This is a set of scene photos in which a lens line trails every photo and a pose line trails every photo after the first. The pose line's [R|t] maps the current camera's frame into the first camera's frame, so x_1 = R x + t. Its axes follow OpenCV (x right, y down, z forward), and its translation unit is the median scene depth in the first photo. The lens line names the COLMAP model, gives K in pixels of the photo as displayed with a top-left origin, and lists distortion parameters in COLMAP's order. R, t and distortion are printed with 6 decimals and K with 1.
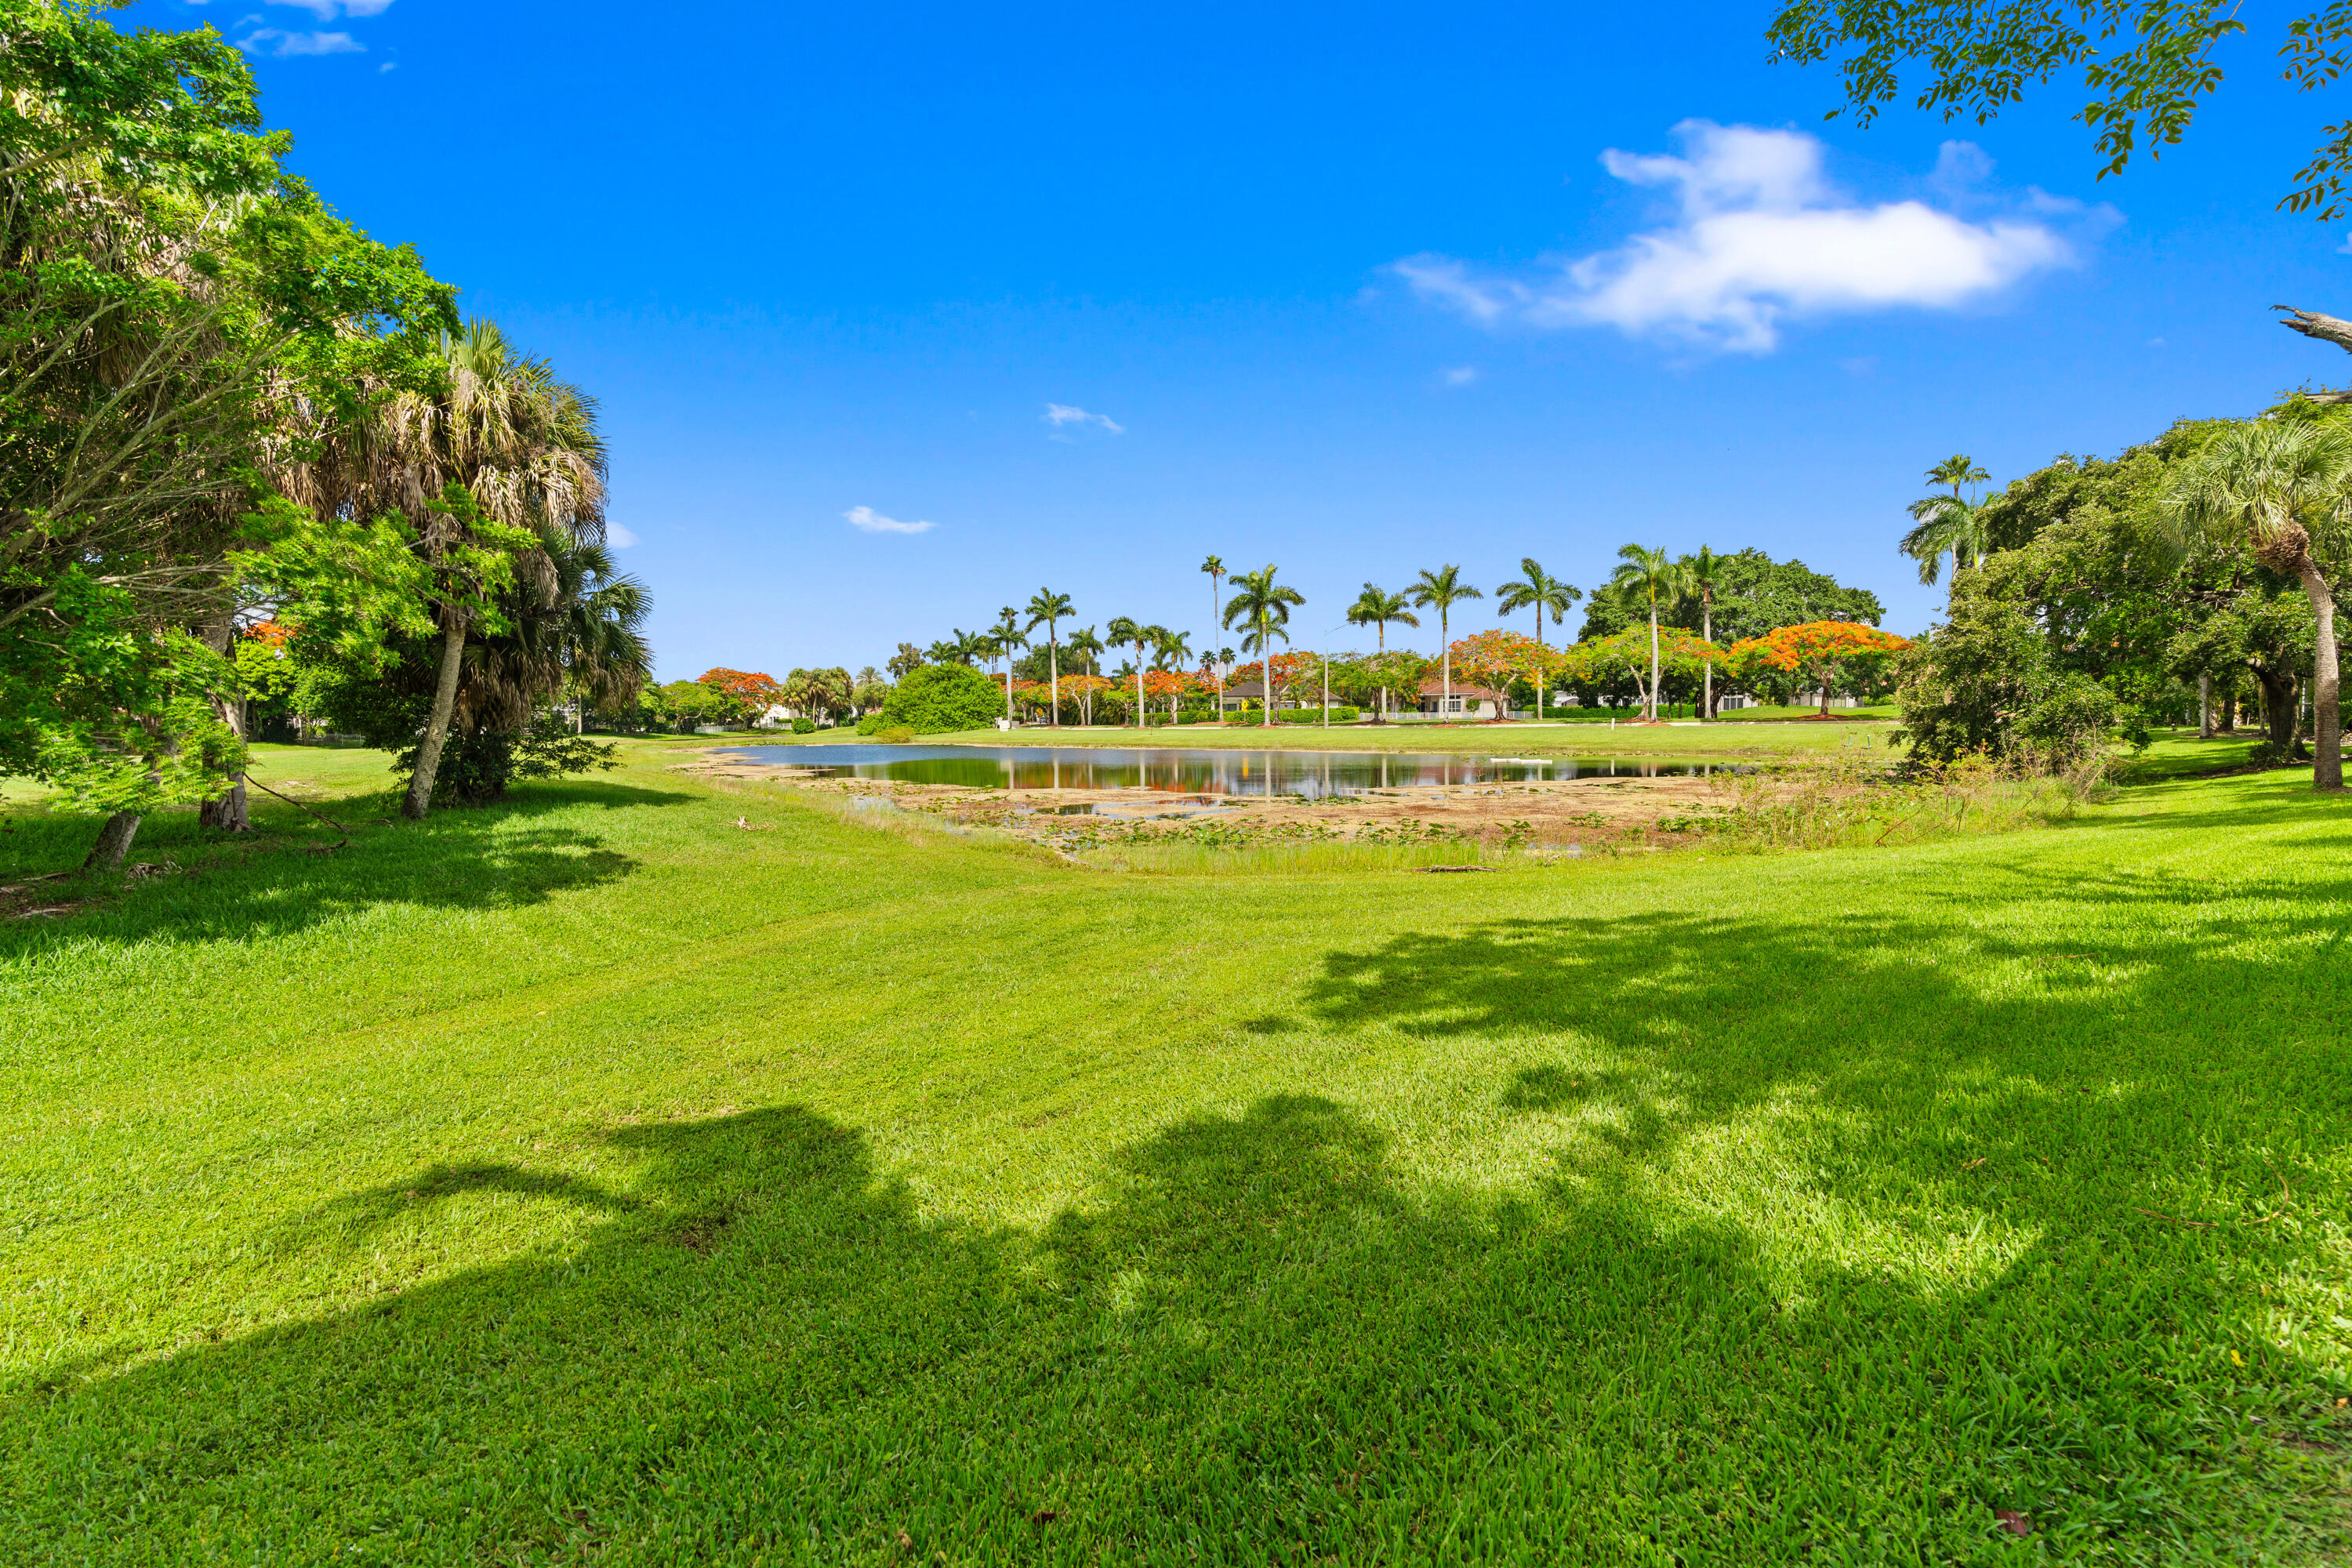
lens RADIAL K [[1057.0, 0, 1164.7], [0, 1057.0, 789.1], [0, 0, 1]] dist [0.002444, 0.000877]
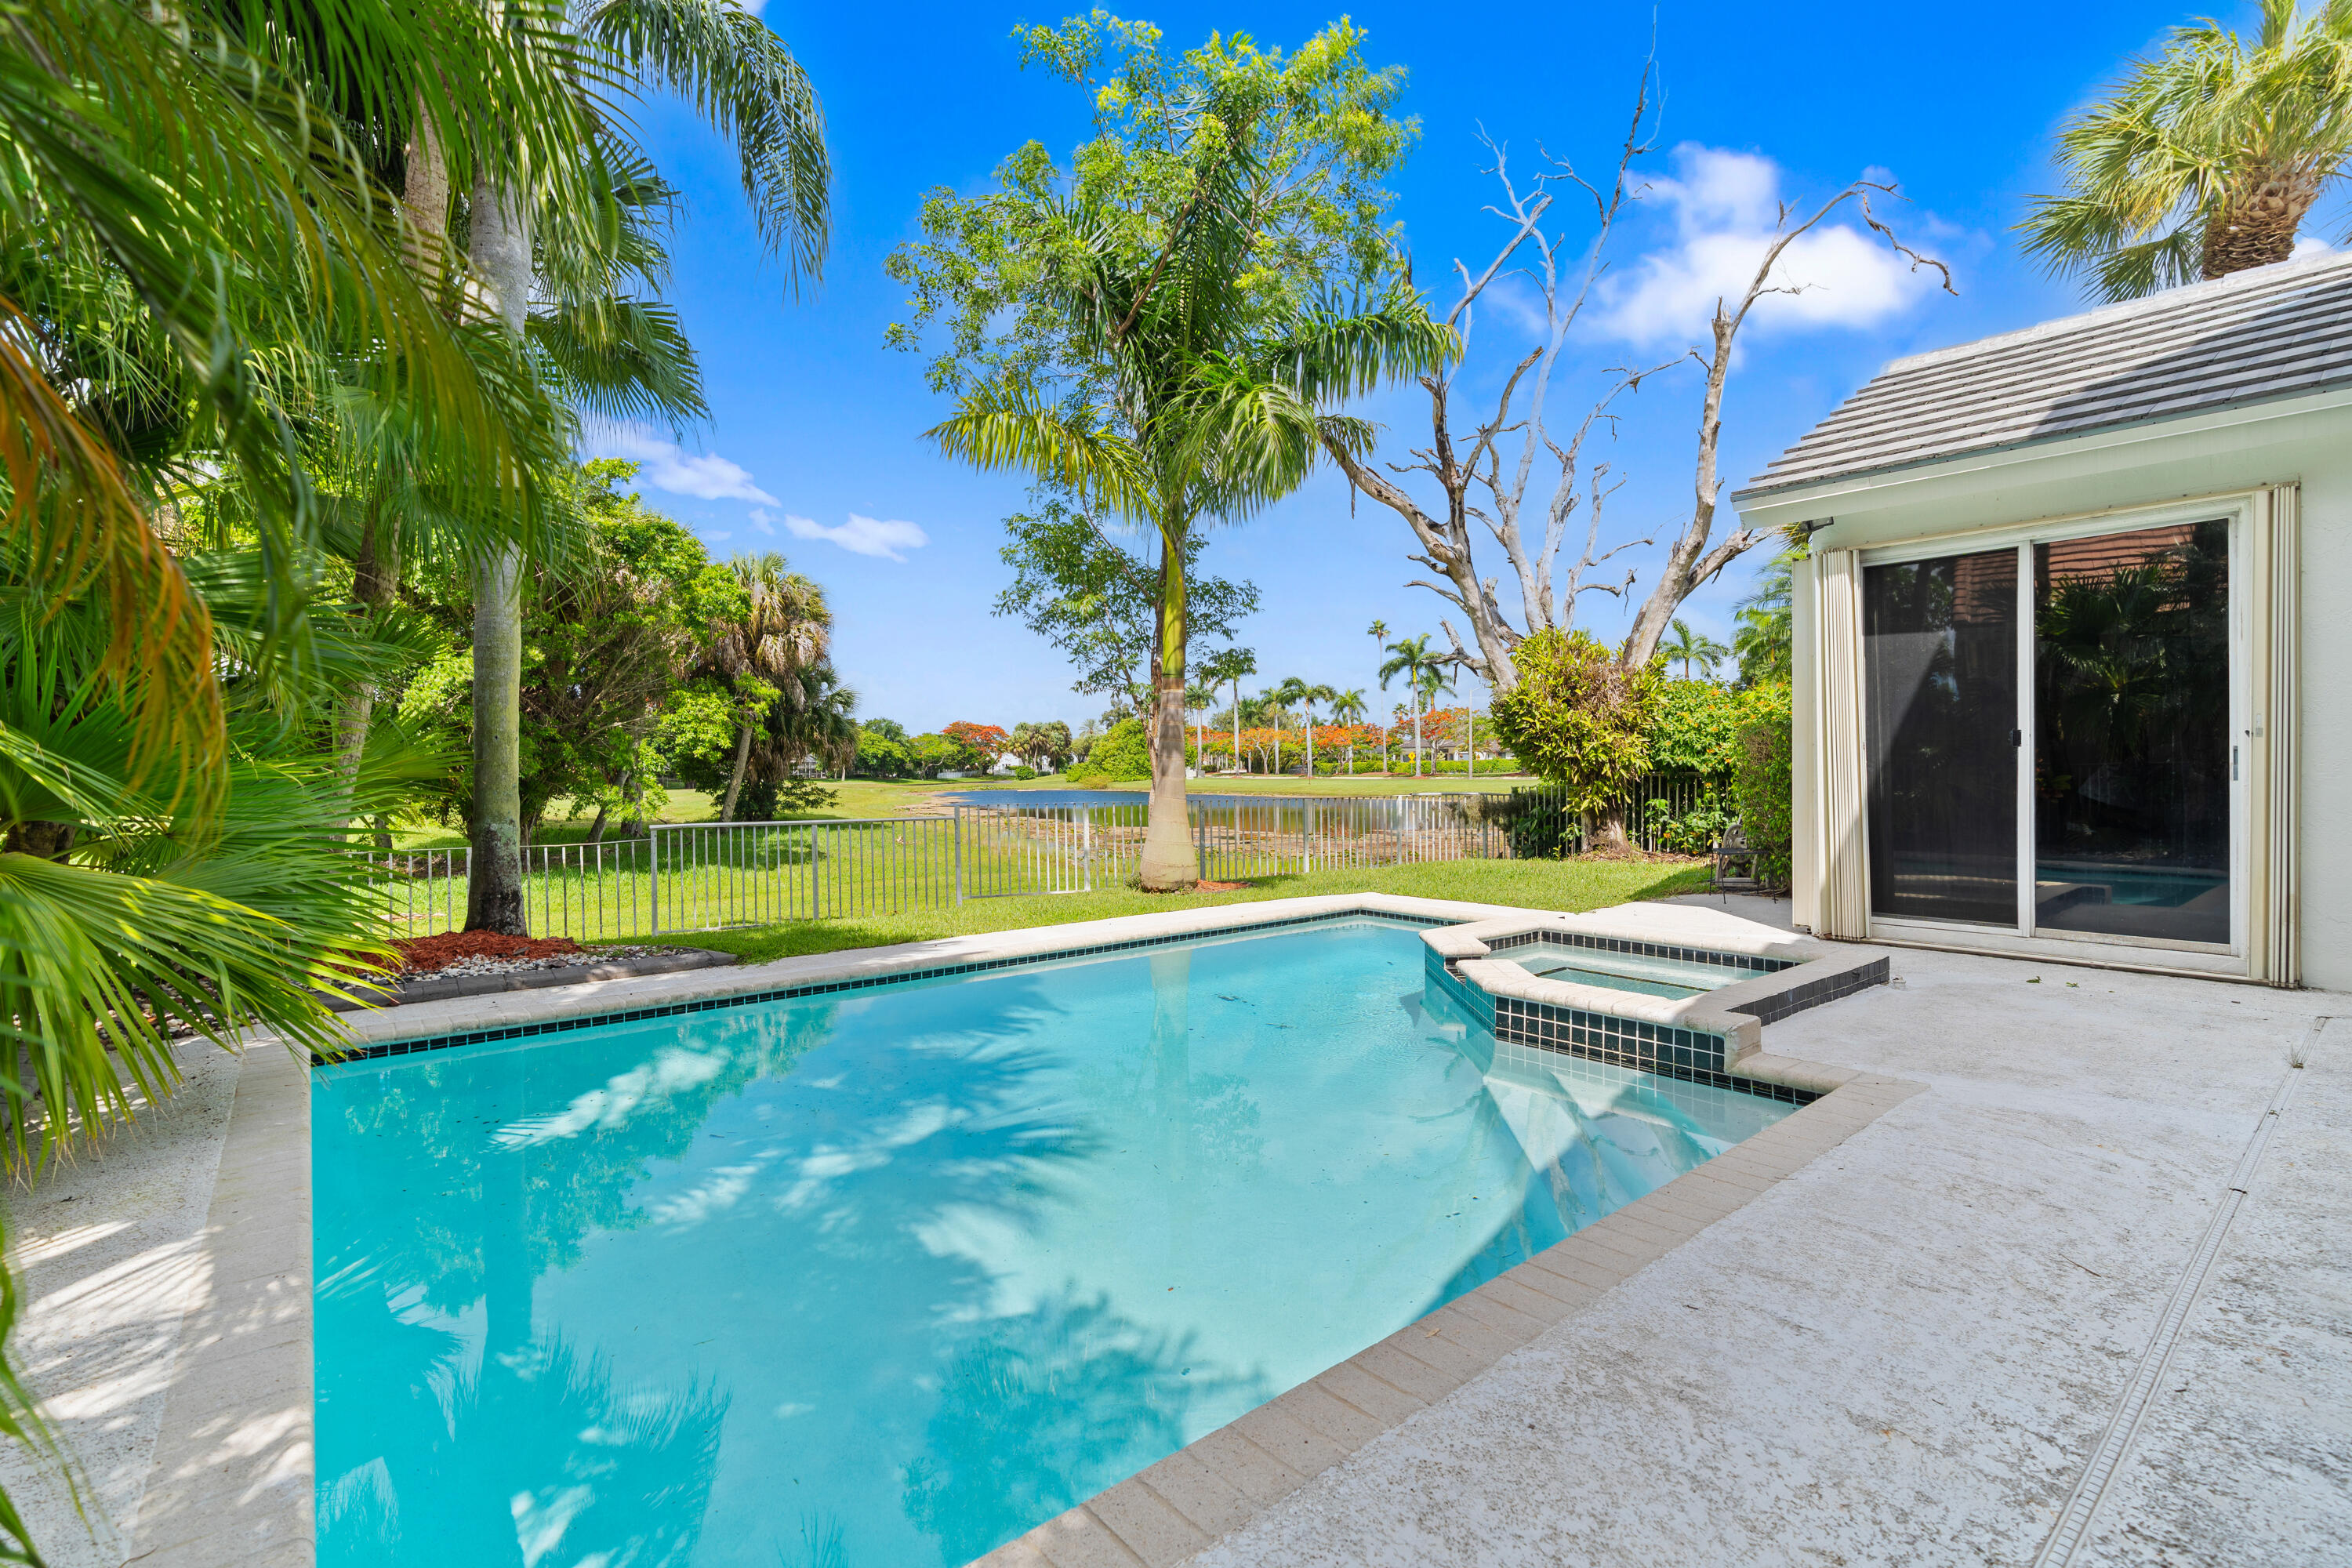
lens RADIAL K [[1057.0, 0, 1182.0], [0, 1057.0, 779.2], [0, 0, 1]] dist [0.002444, 0.000877]
pose [[0.979121, 0.008056, -0.203121, 0.070173], [-0.018803, 0.998520, -0.051034, 0.002628], [0.202409, 0.053788, 0.977823, -0.101114]]
